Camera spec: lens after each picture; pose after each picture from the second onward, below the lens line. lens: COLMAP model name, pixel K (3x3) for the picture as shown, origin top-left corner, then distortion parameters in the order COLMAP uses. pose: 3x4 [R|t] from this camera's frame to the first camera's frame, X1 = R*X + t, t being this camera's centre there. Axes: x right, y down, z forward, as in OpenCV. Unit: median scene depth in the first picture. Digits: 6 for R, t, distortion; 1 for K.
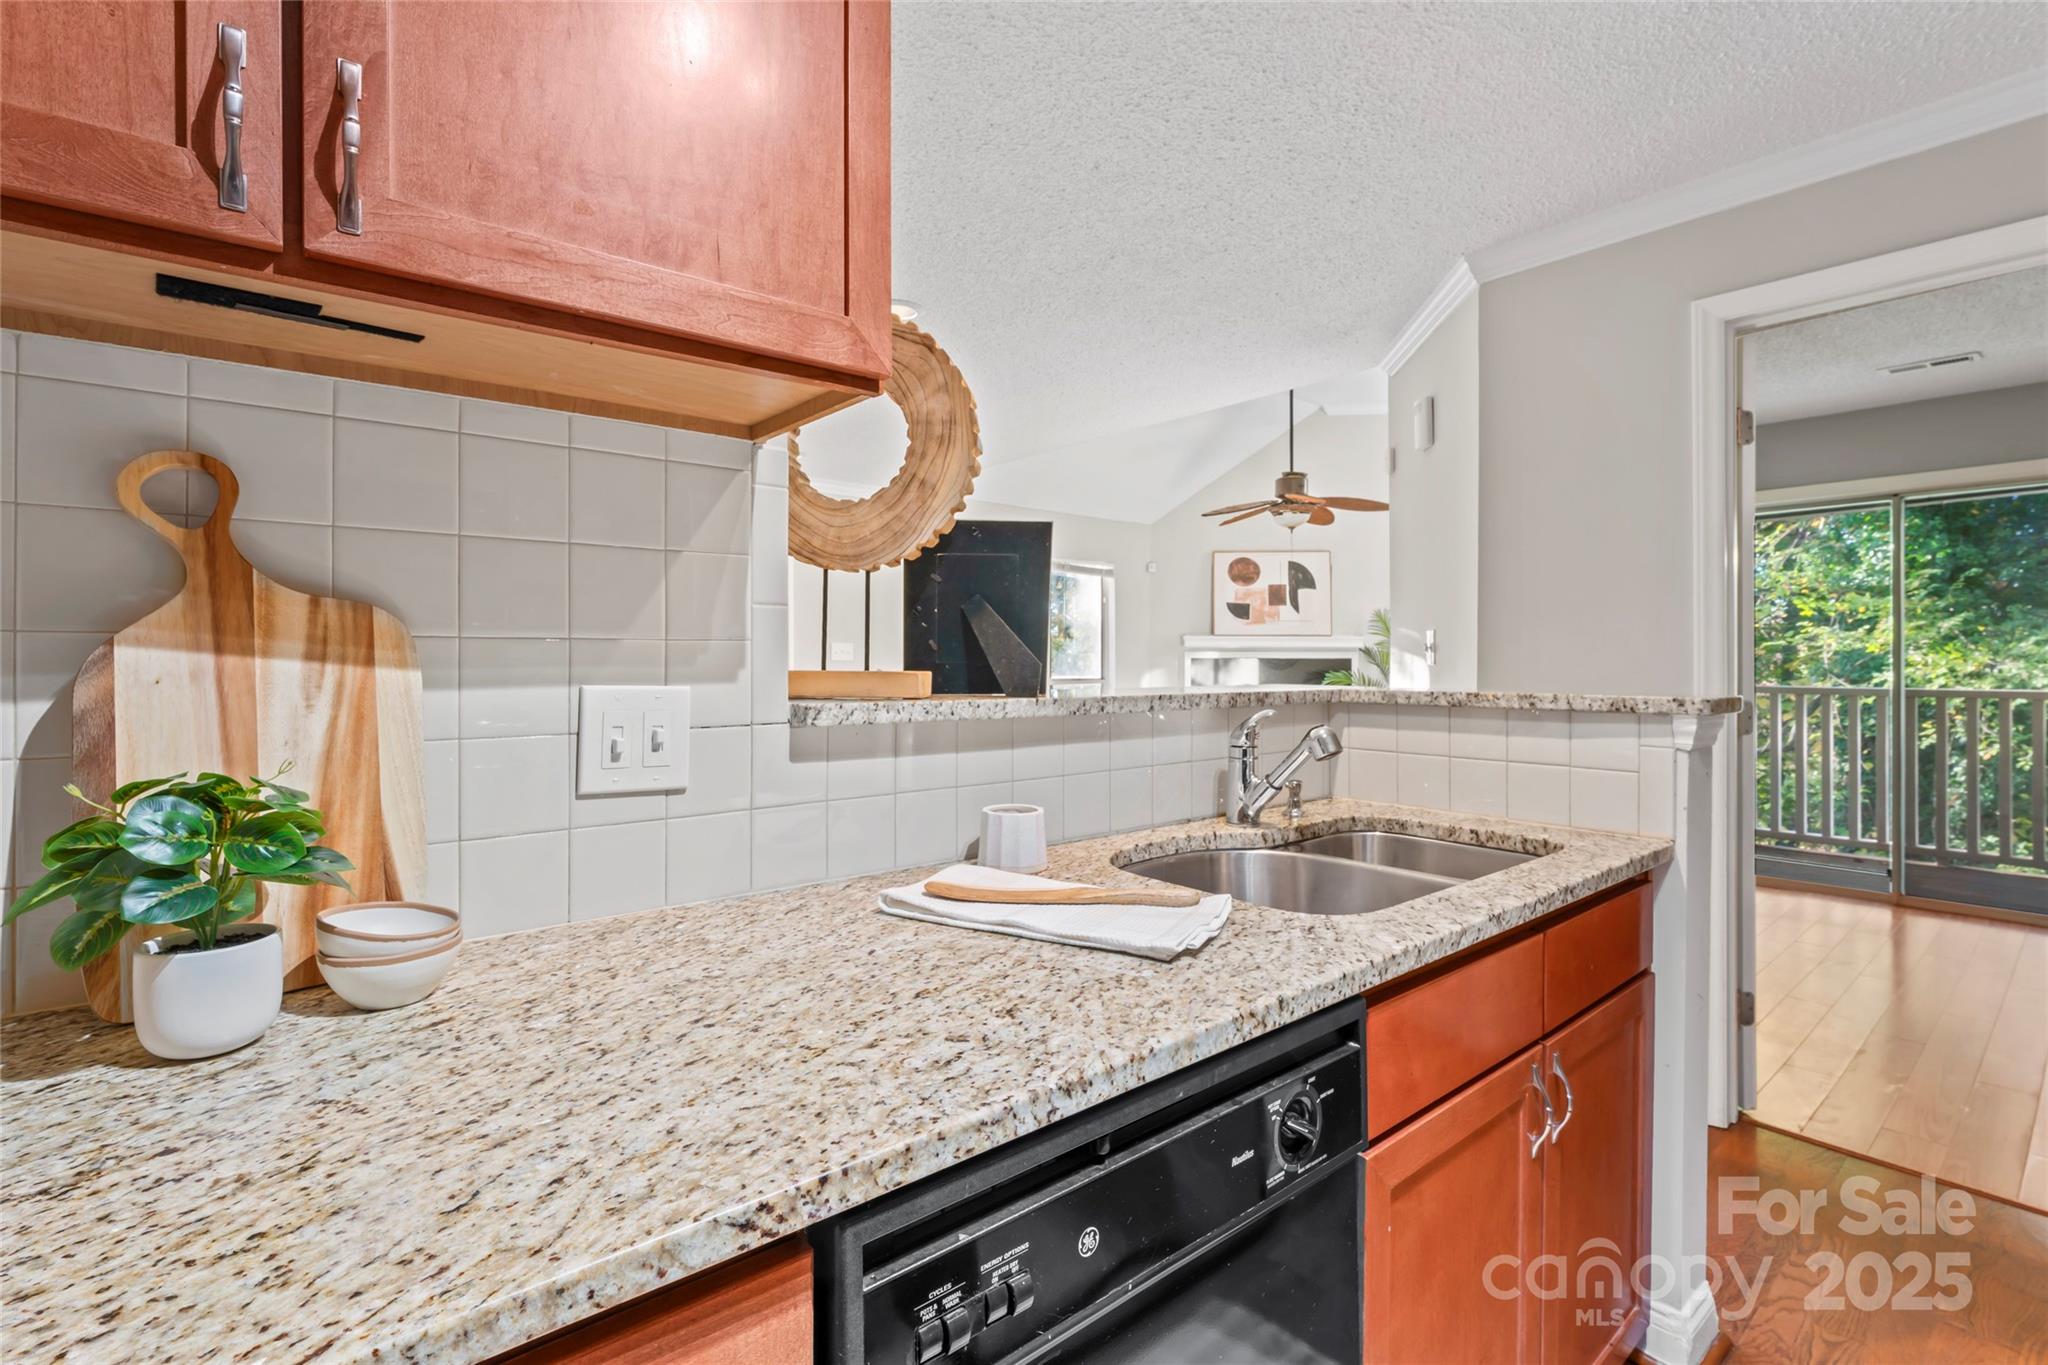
lens RADIAL K [[937.9, 0, 999.7], [0, 937.9, 661.9], [0, 0, 1]] dist [-0.000199, 0.000020]
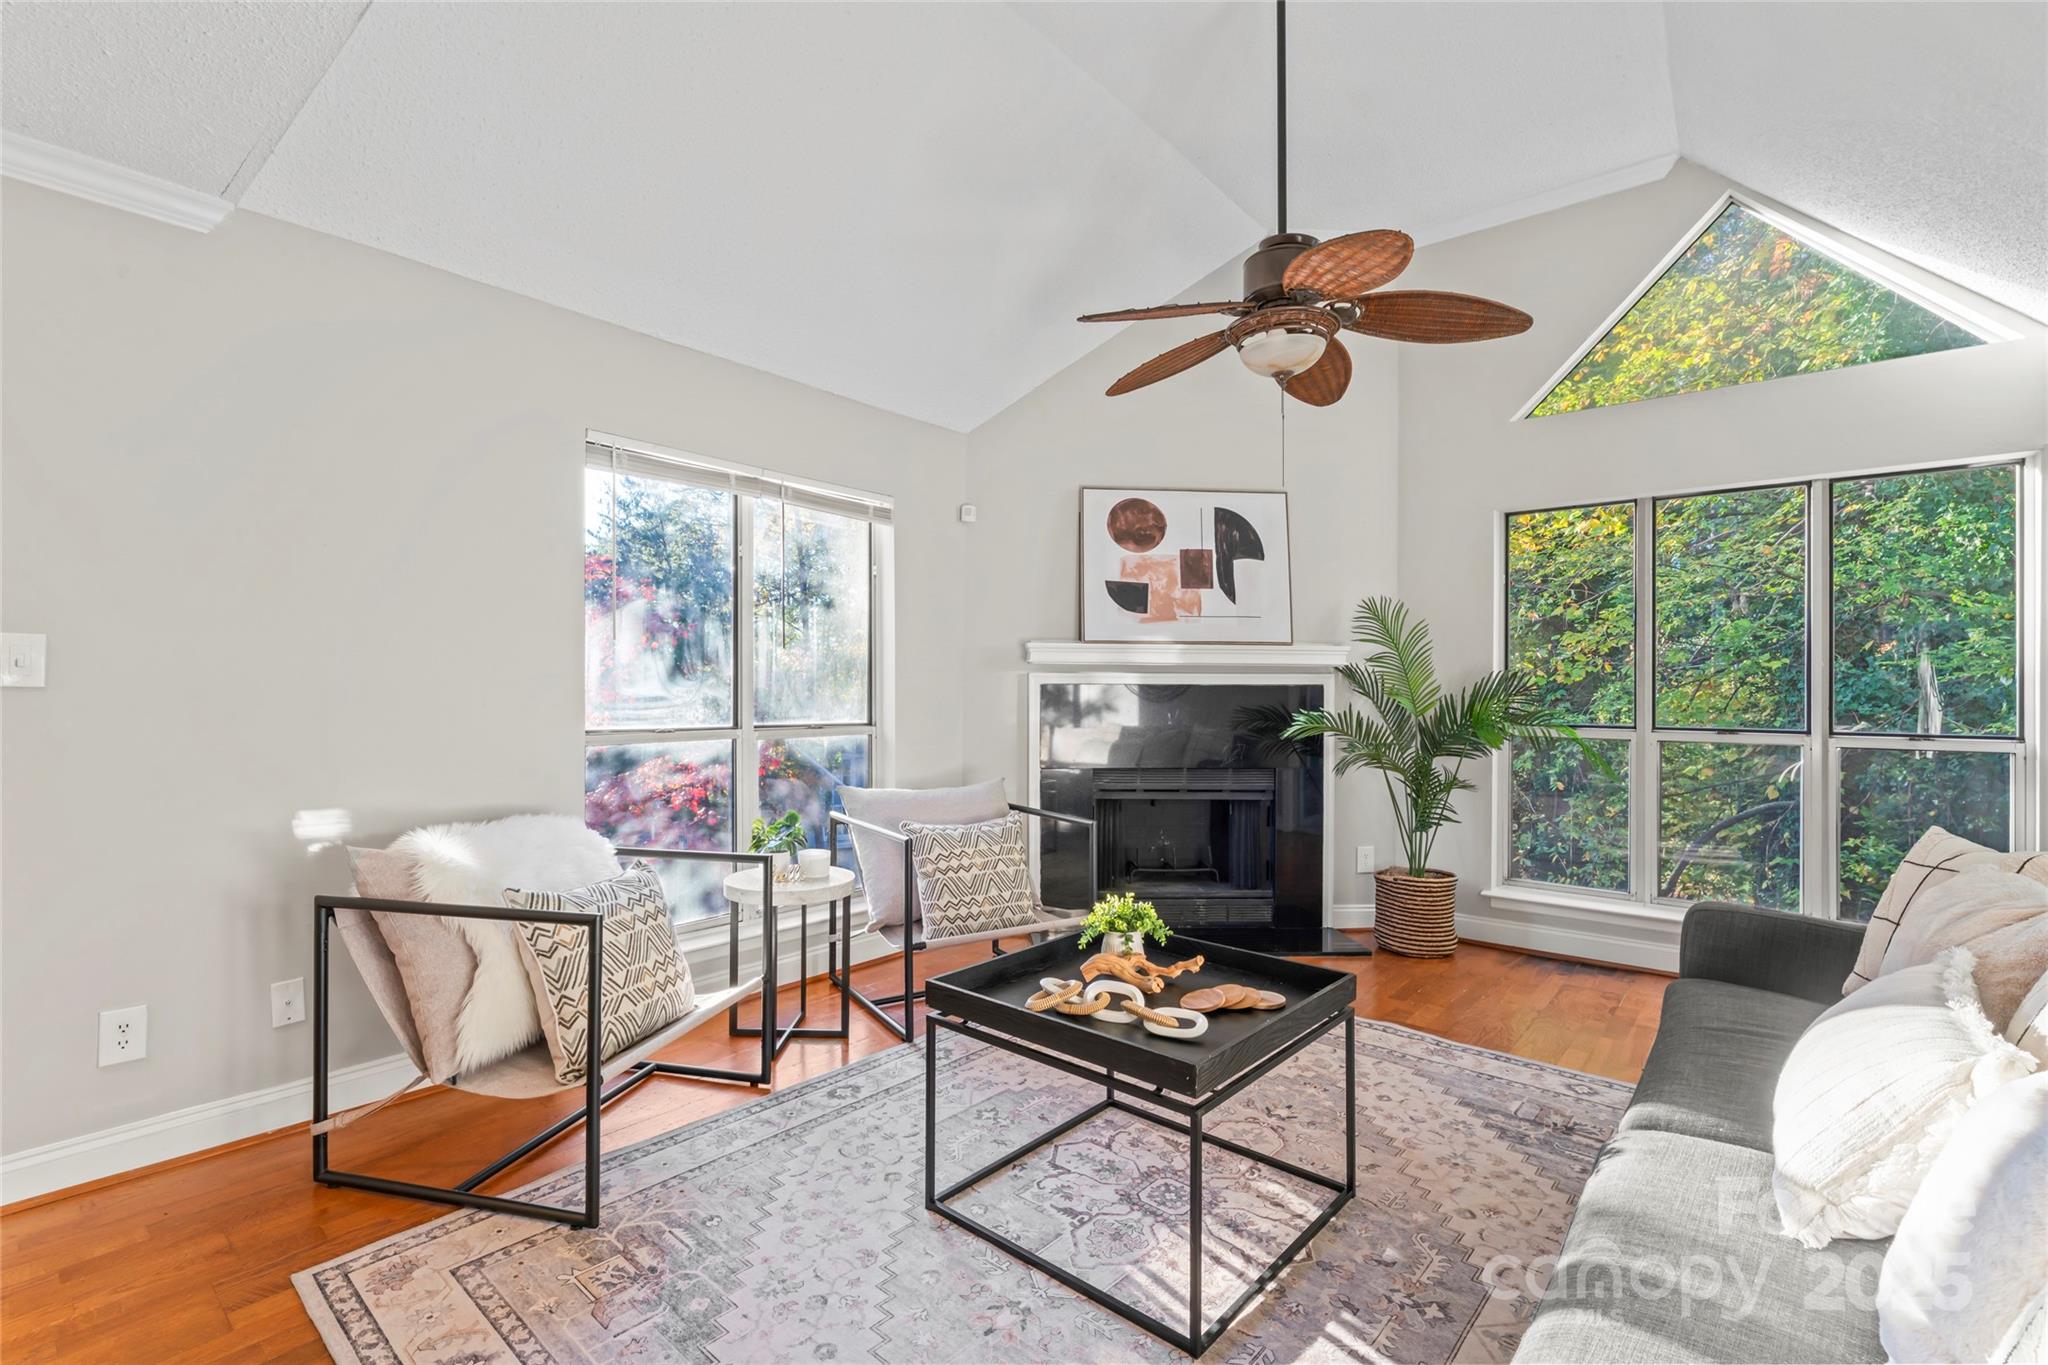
lens RADIAL K [[925.5, 0, 1019.7], [0, 925.5, 683.7], [0, 0, 1]] dist [-0.002457, 0.000034]
pose [[0.982659, 0.000959, 0.185420, 0.095865], [0.000177, 0.999981, -0.006110, -0.001395], [-0.185423, 0.006036, 0.982640, 0.492218]]
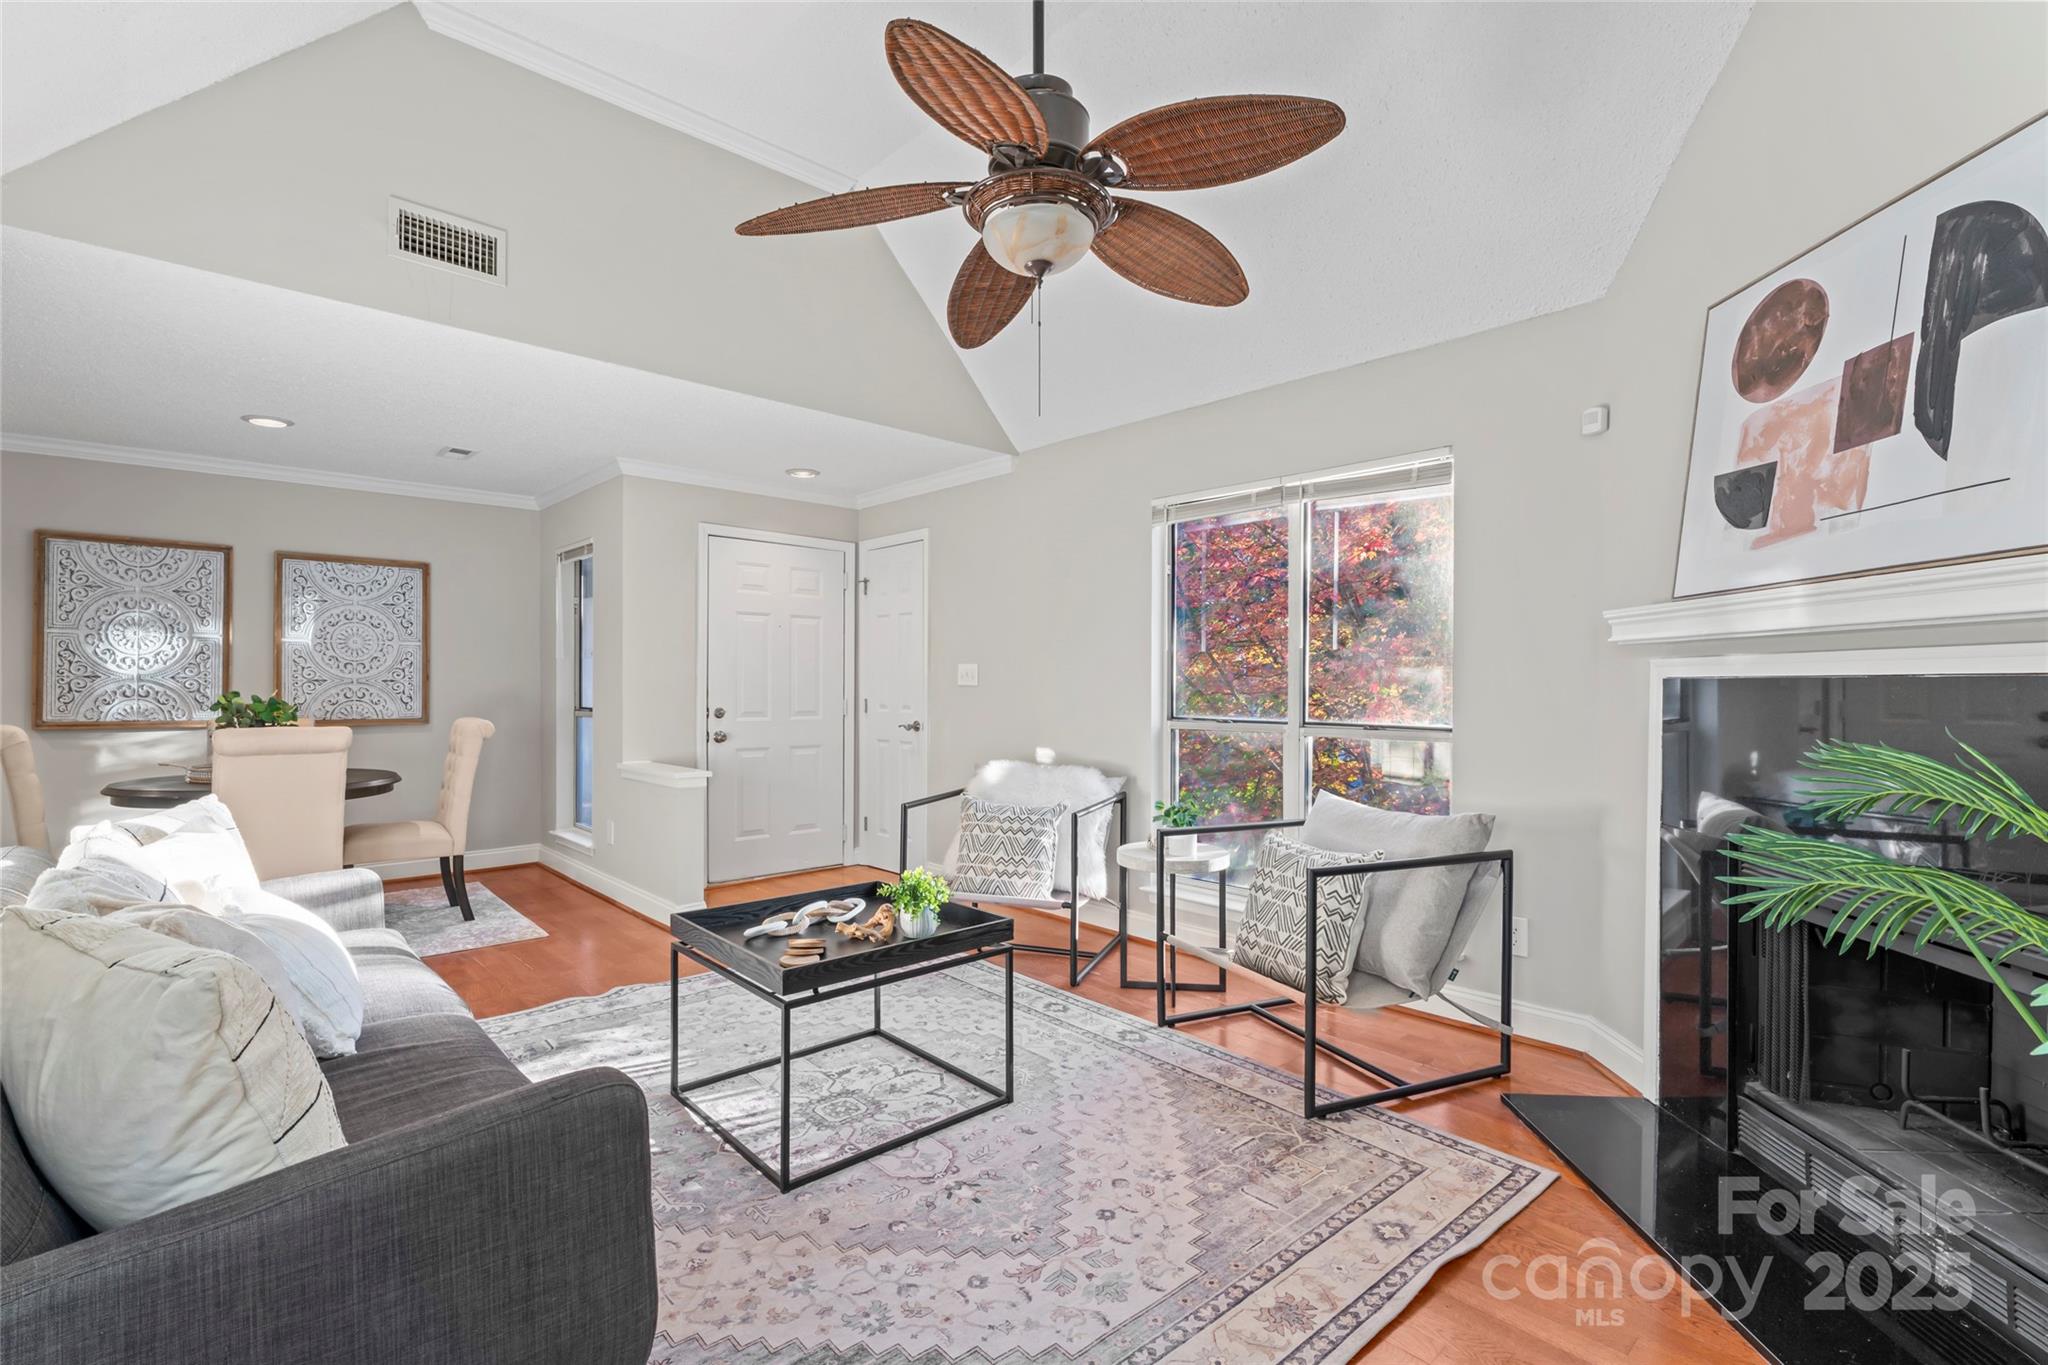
lens RADIAL K [[925.5, 0, 1019.7], [0, 925.5, 683.7], [0, 0, 1]] dist [-0.002457, 0.000034]
pose [[0.061198, -0.004290, -0.998116, 0.503309], [-0.003066, 0.999985, -0.004486, -0.000655], [0.998121, 0.003335, 0.061184, 0.783246]]
